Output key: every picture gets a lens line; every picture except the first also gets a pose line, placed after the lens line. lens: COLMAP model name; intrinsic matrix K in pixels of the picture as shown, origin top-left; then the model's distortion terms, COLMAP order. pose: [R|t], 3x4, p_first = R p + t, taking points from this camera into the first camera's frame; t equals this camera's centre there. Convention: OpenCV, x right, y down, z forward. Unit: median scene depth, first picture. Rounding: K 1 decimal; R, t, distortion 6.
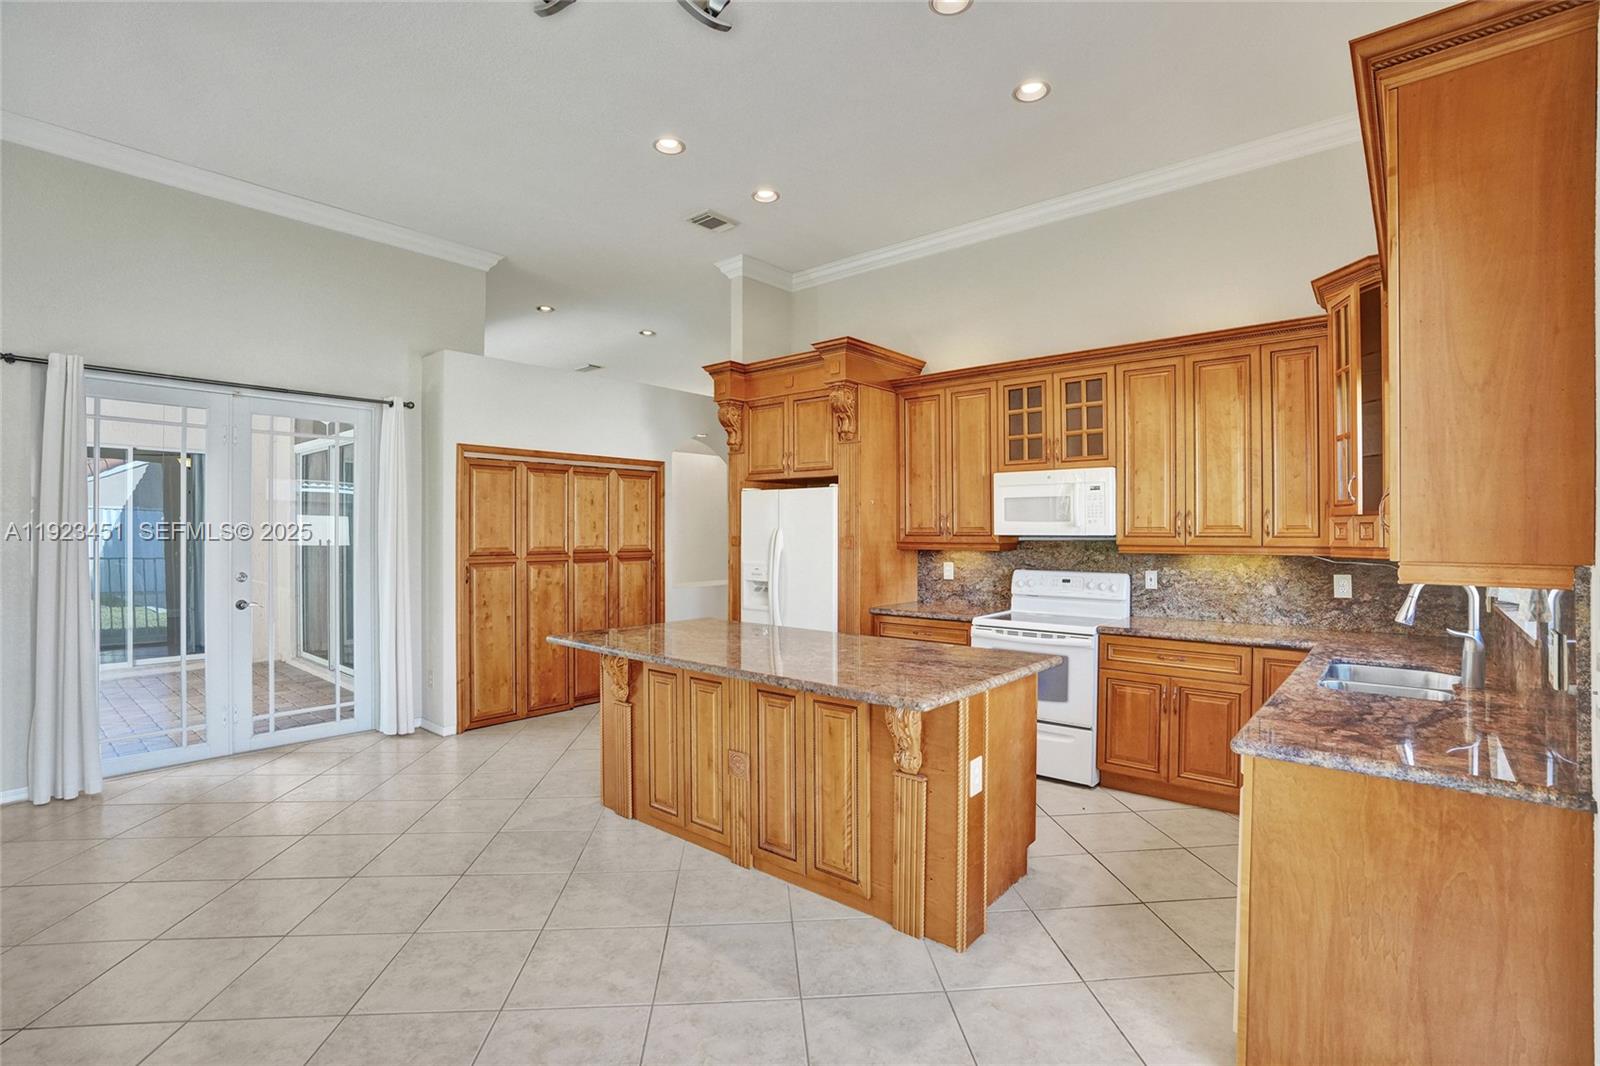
lens RADIAL K [[745.6, 0, 802.5], [0, 745.6, 527.7], [0, 0, 1]] dist [-0.057589, 0.027956]
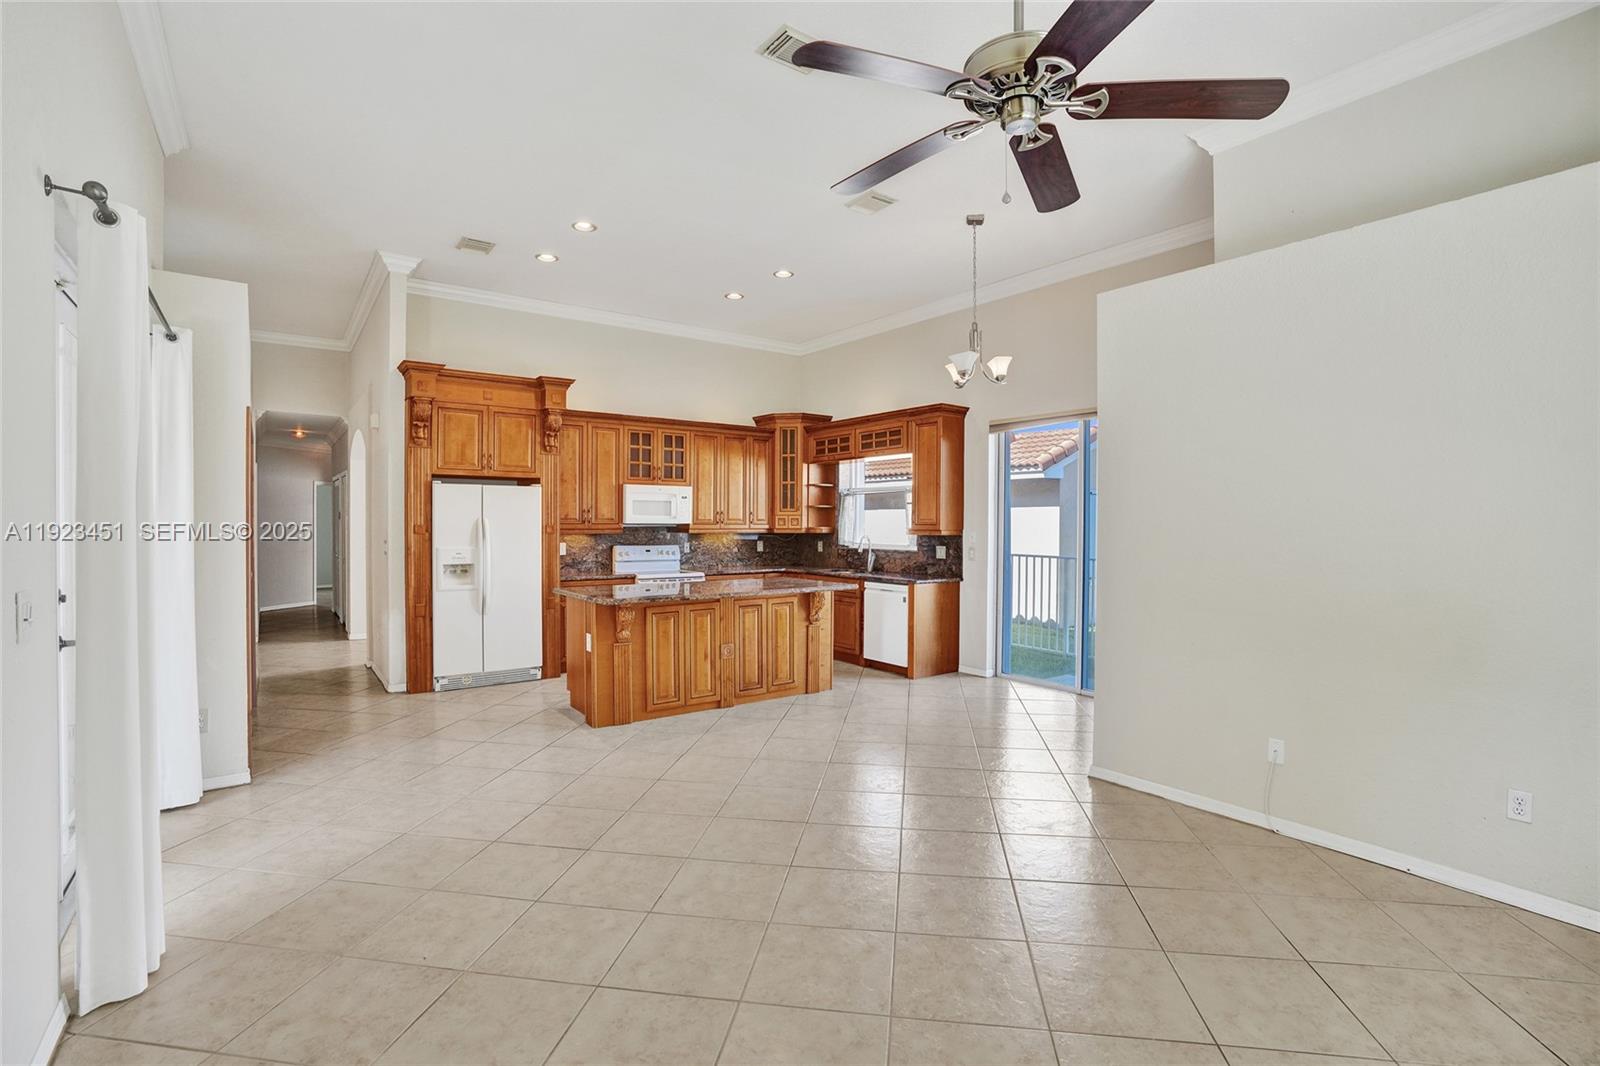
lens RADIAL K [[745.6, 0, 802.5], [0, 745.6, 527.7], [0, 0, 1]] dist [-0.057589, 0.027956]
pose [[0.211096, -0.002863, 0.977461, -1.223704], [-0.004142, 0.999984, 0.003824, 0.011587], [-0.977457, -0.004856, 0.211080, 0.304148]]
